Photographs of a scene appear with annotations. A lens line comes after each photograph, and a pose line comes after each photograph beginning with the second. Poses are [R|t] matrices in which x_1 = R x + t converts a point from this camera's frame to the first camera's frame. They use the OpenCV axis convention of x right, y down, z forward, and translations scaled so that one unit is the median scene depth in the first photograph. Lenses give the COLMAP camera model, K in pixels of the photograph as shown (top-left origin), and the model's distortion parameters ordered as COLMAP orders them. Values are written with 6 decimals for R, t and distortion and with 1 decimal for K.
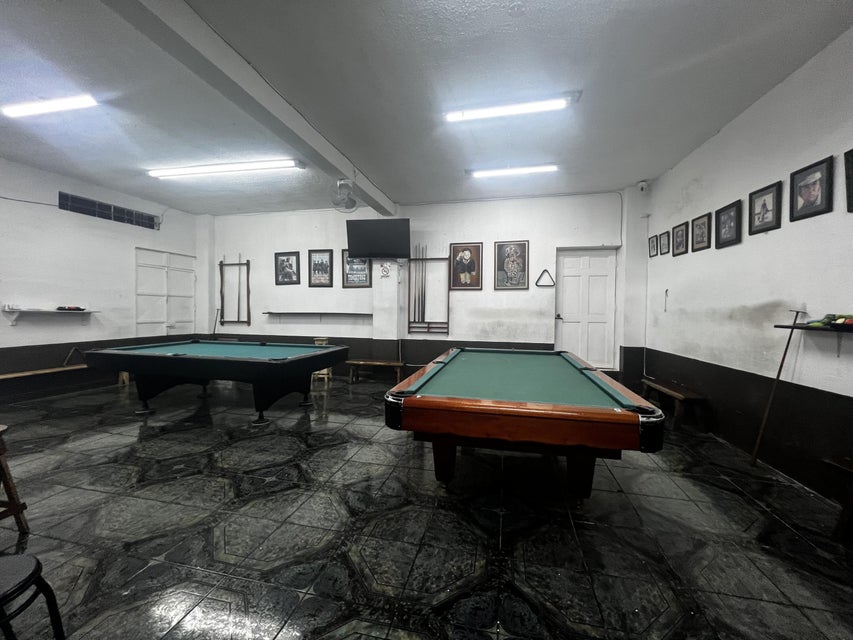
lens RADIAL K [[343.3, 0, 431.5], [0, 343.3, 318.4], [0, 0, 1]] dist [-0.000317, 0.000440]
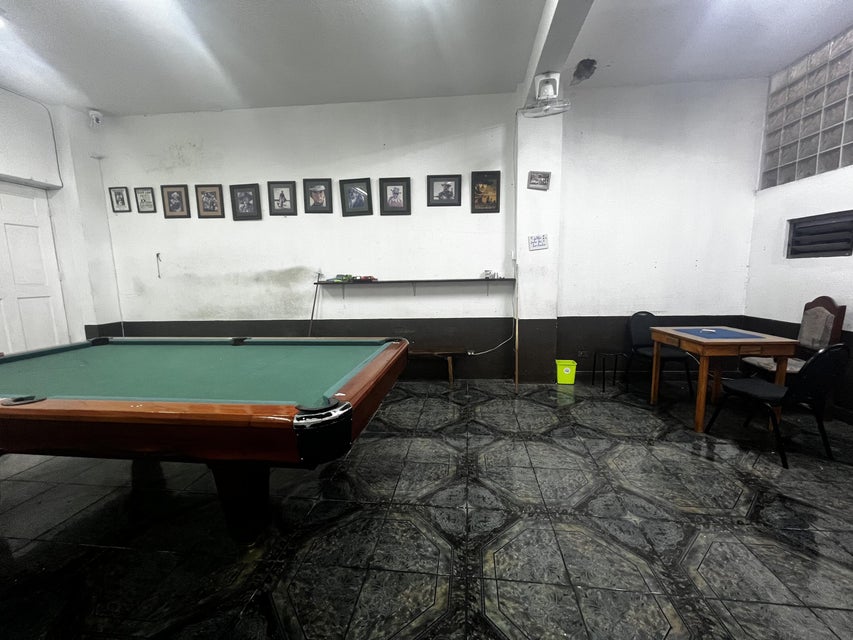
lens RADIAL K [[343.3, 0, 429.9], [0, 343.3, 317.8], [0, 0, 1]] dist [-0.000317, 0.000440]
pose [[-0.106640, -0.137678, 0.984720, -0.845943], [0.044547, 0.988711, 0.143060, -0.033230], [-0.993299, 0.059122, -0.099303, 1.010469]]
